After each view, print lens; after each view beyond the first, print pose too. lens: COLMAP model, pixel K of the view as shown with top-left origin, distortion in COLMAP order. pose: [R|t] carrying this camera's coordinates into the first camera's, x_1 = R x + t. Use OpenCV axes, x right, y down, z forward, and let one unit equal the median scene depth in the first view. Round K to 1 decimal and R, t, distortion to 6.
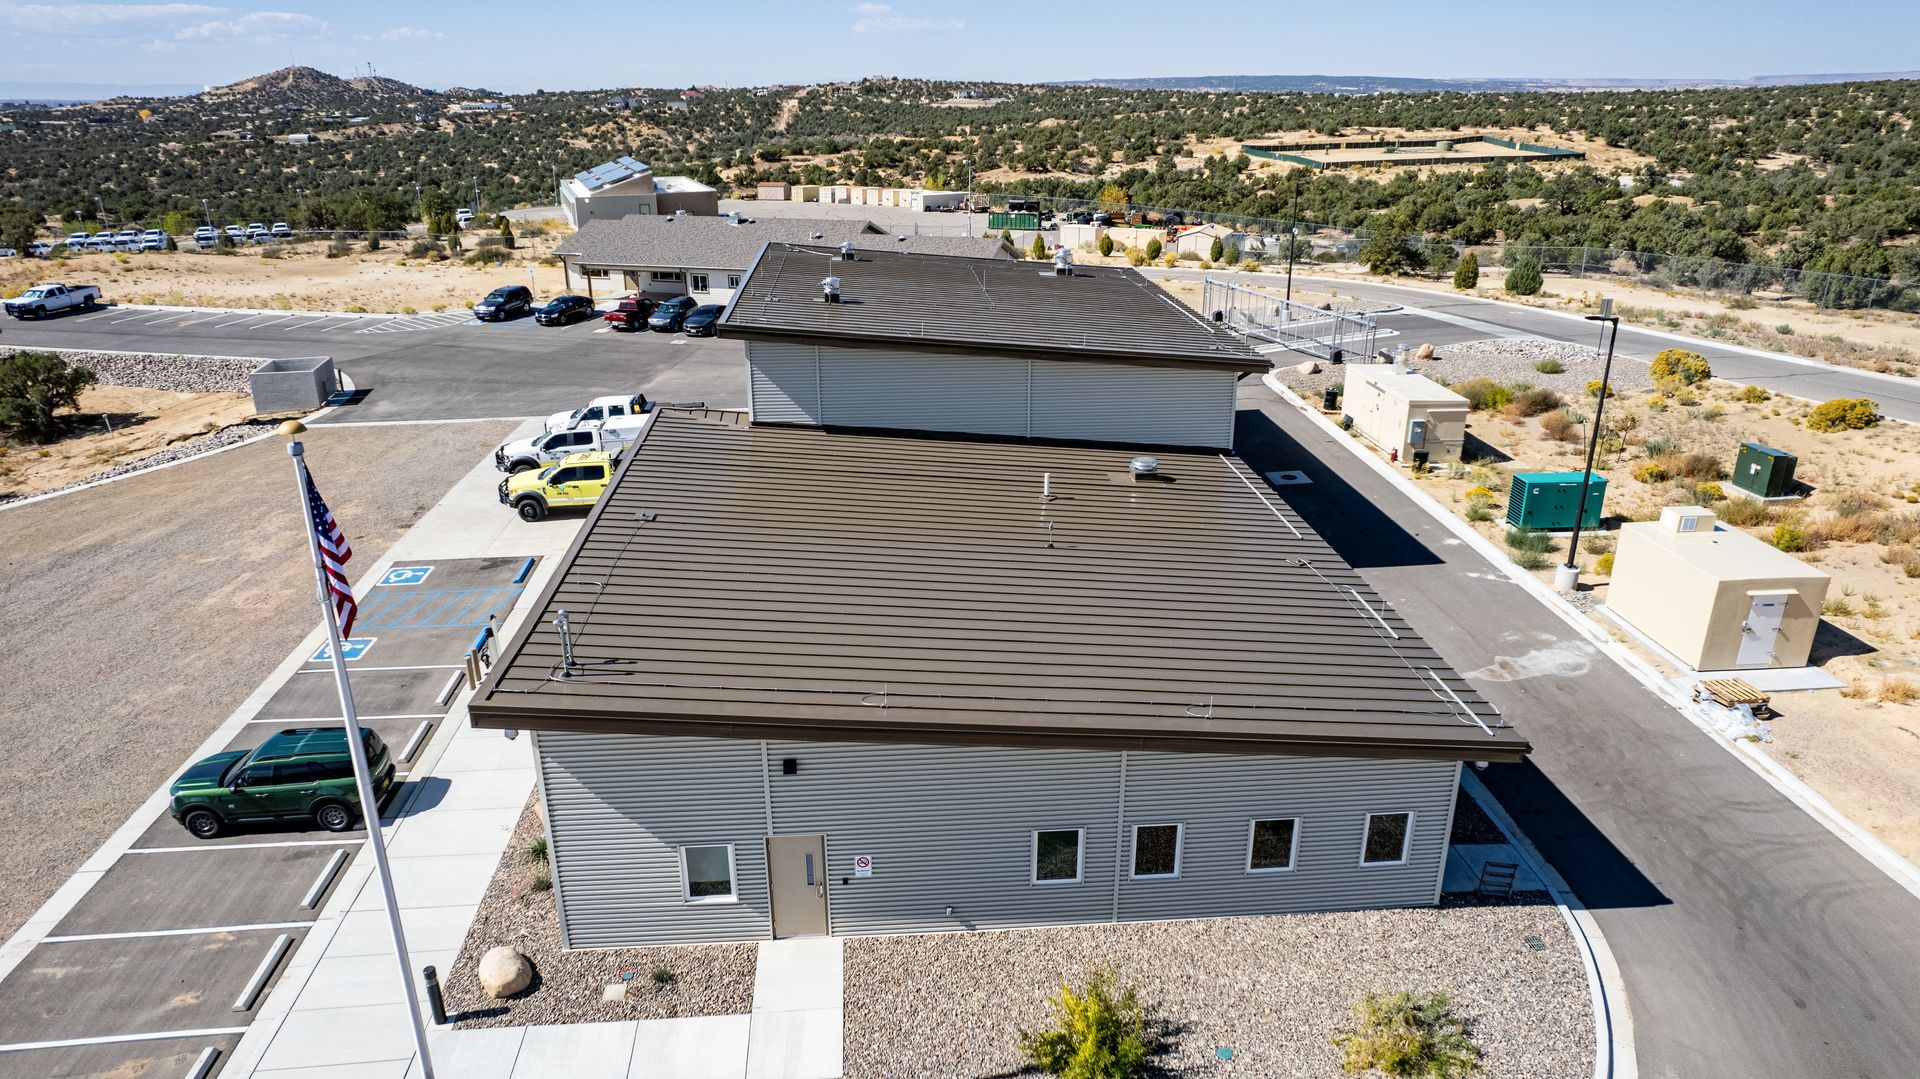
lens RADIAL K [[1225.4, 0, 956.3], [0, 1225.4, 544.3], [0, 0, 1]] dist [-0.080392, 0.076944]
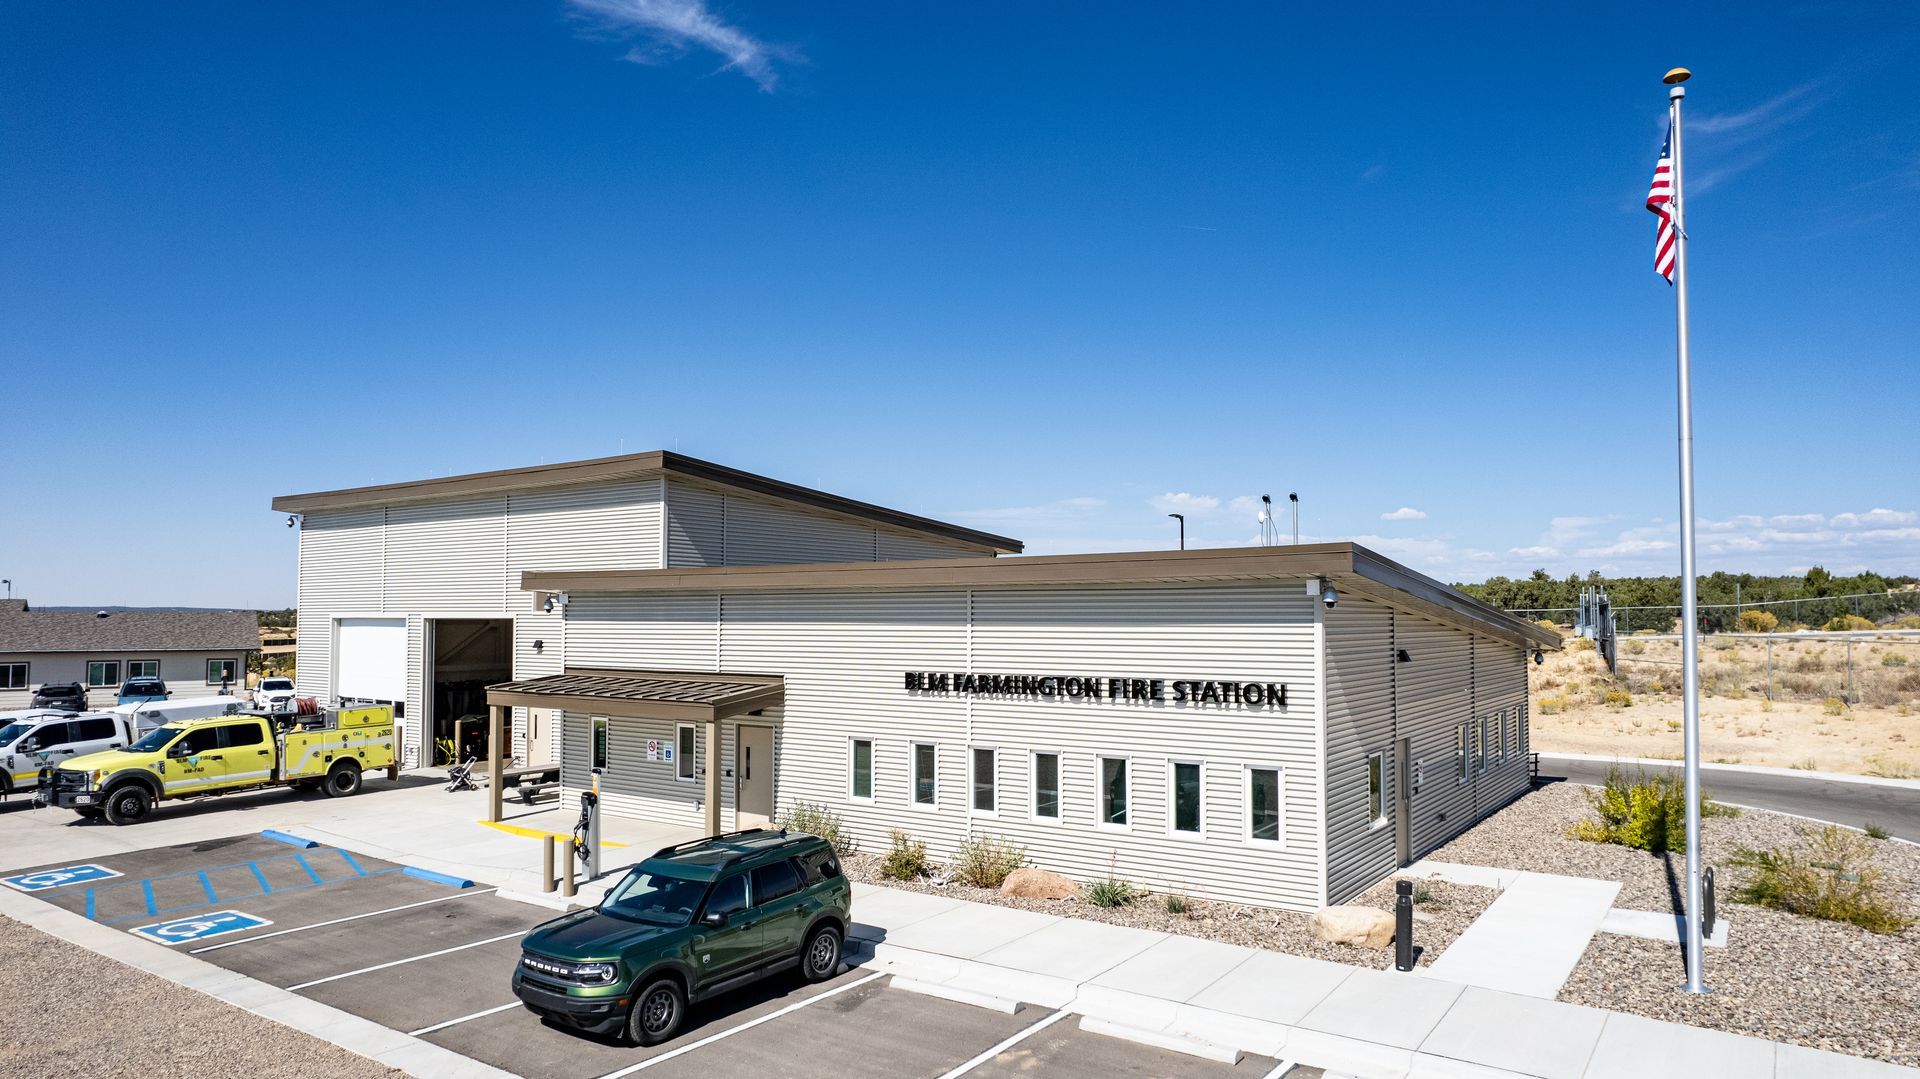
lens RADIAL K [[1225.4, 0, 956.3], [0, 1225.4, 544.3], [0, 0, 1]] dist [-0.080392, 0.076944]
pose [[0.635264, 0.048411, 0.770776, -0.265899], [0.273383, 0.919314, -0.283060, 0.064191], [-0.722288, 0.390535, 0.570773, 0.148783]]
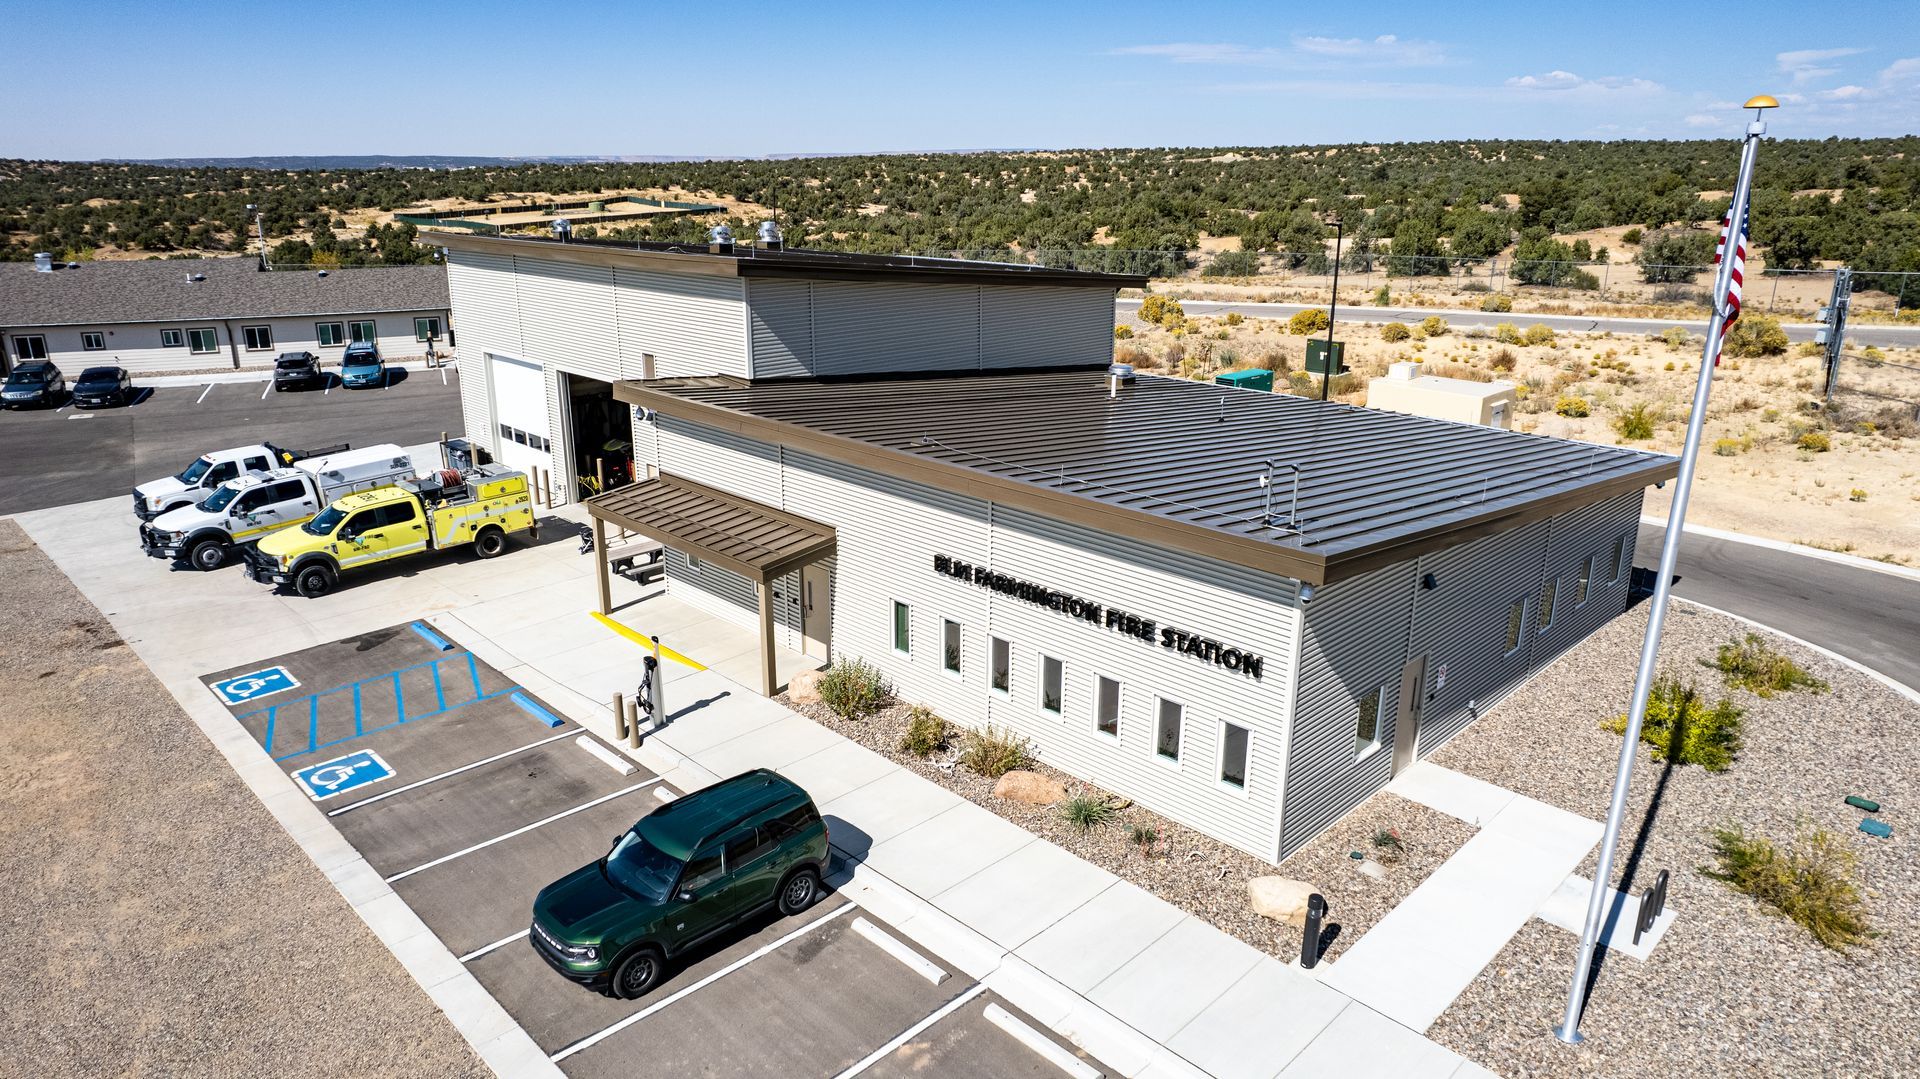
lens RADIAL K [[1225.4, 0, 956.3], [0, 1225.4, 544.3], [0, 0, 1]] dist [-0.080392, 0.076944]
pose [[0.763842, -0.188638, 0.617221, -0.236924], [0.224605, 0.974249, 0.019794, 0.010357], [-0.605061, 0.123512, 0.786541, 0.102423]]
